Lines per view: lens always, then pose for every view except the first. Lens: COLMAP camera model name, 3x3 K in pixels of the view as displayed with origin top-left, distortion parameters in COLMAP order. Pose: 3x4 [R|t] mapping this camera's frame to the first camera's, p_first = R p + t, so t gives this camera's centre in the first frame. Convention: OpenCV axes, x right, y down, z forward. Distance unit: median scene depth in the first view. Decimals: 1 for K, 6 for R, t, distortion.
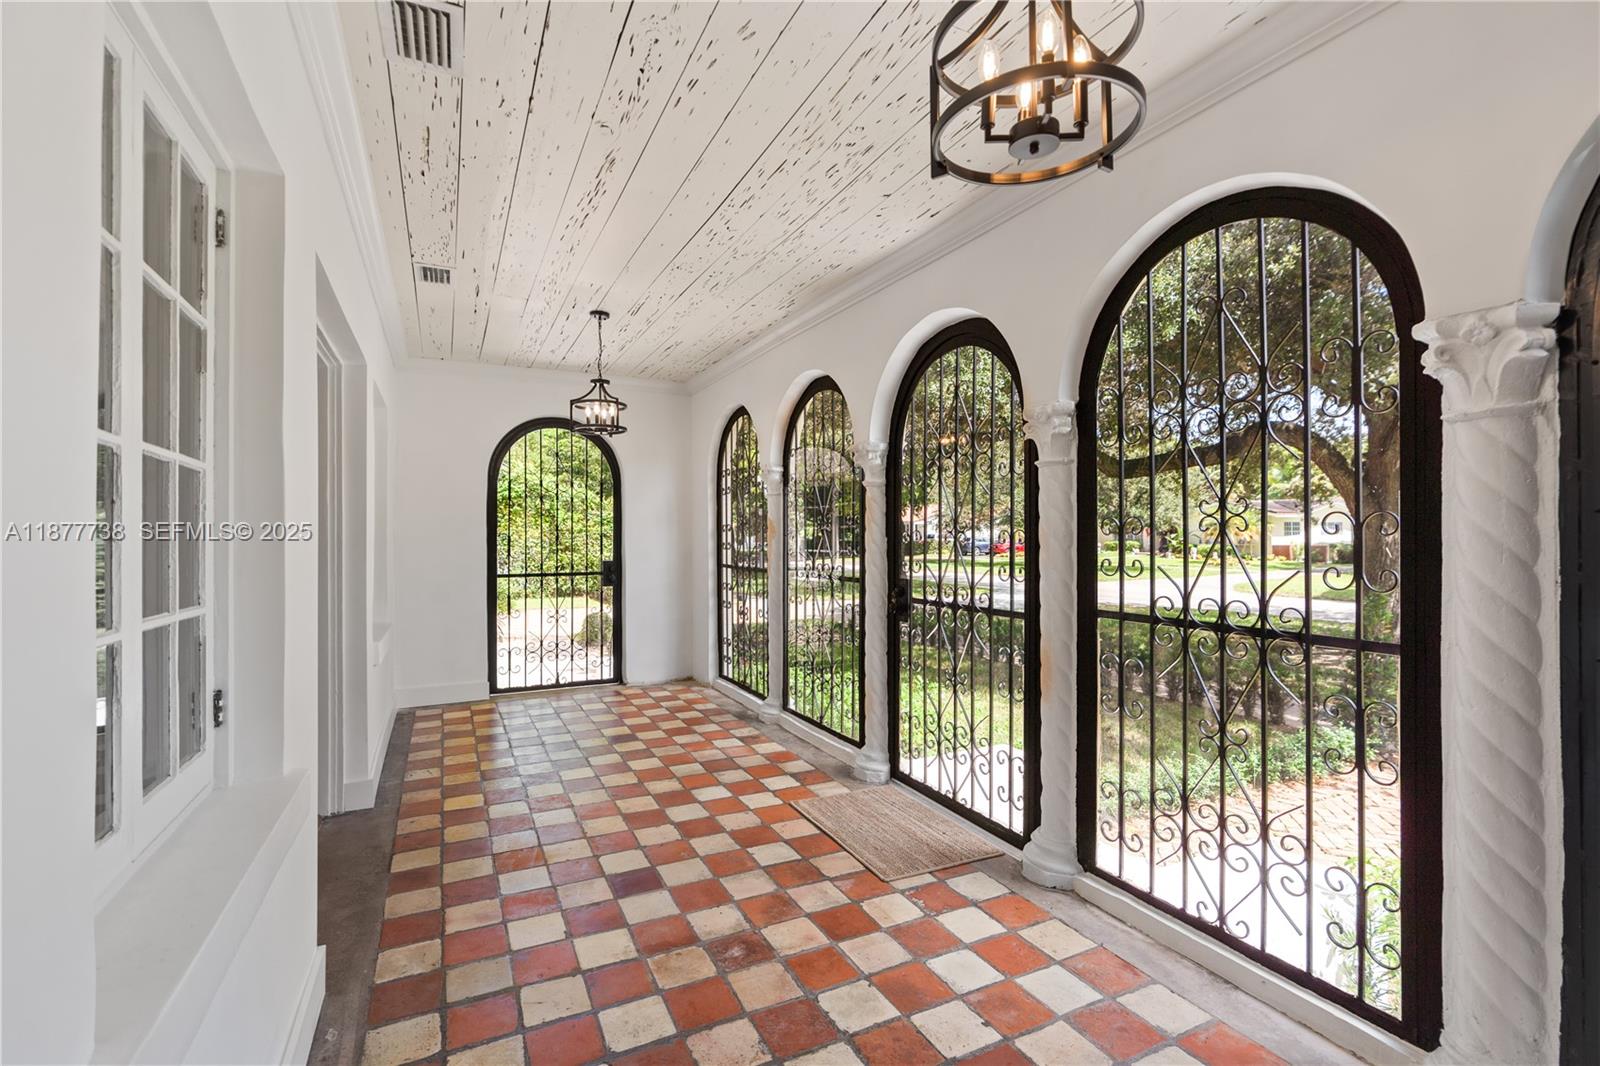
lens RADIAL K [[722.7, 0, 800.0], [0, 722.7, 533.0], [0, 0, 1]] dist [-0.000288, 0.000158]
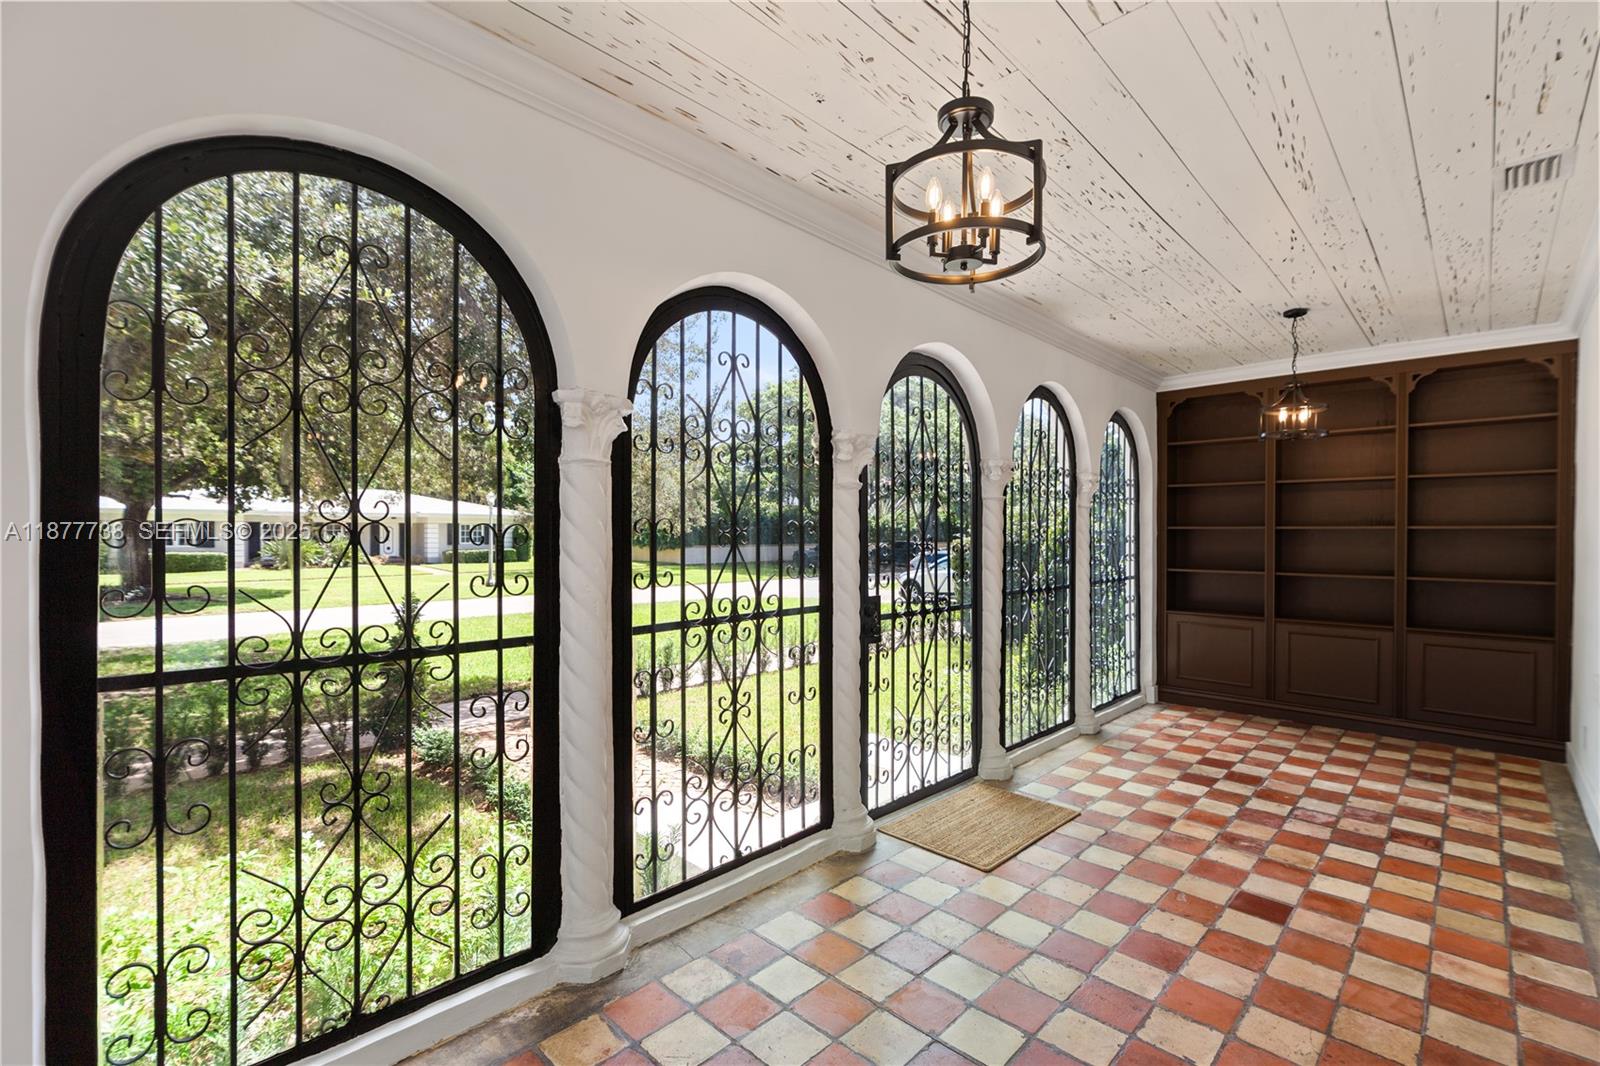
lens RADIAL K [[709.7, 0, 829.4], [0, 709.7, 540.2], [0, 0, 1]] dist [0.026162, 0.000043]
pose [[-0.363277, -0.004715, 0.931669, -0.739016], [0.003176, 0.999975, 0.006299, -0.014900], [-0.931676, 0.005247, -0.363253, 1.520640]]
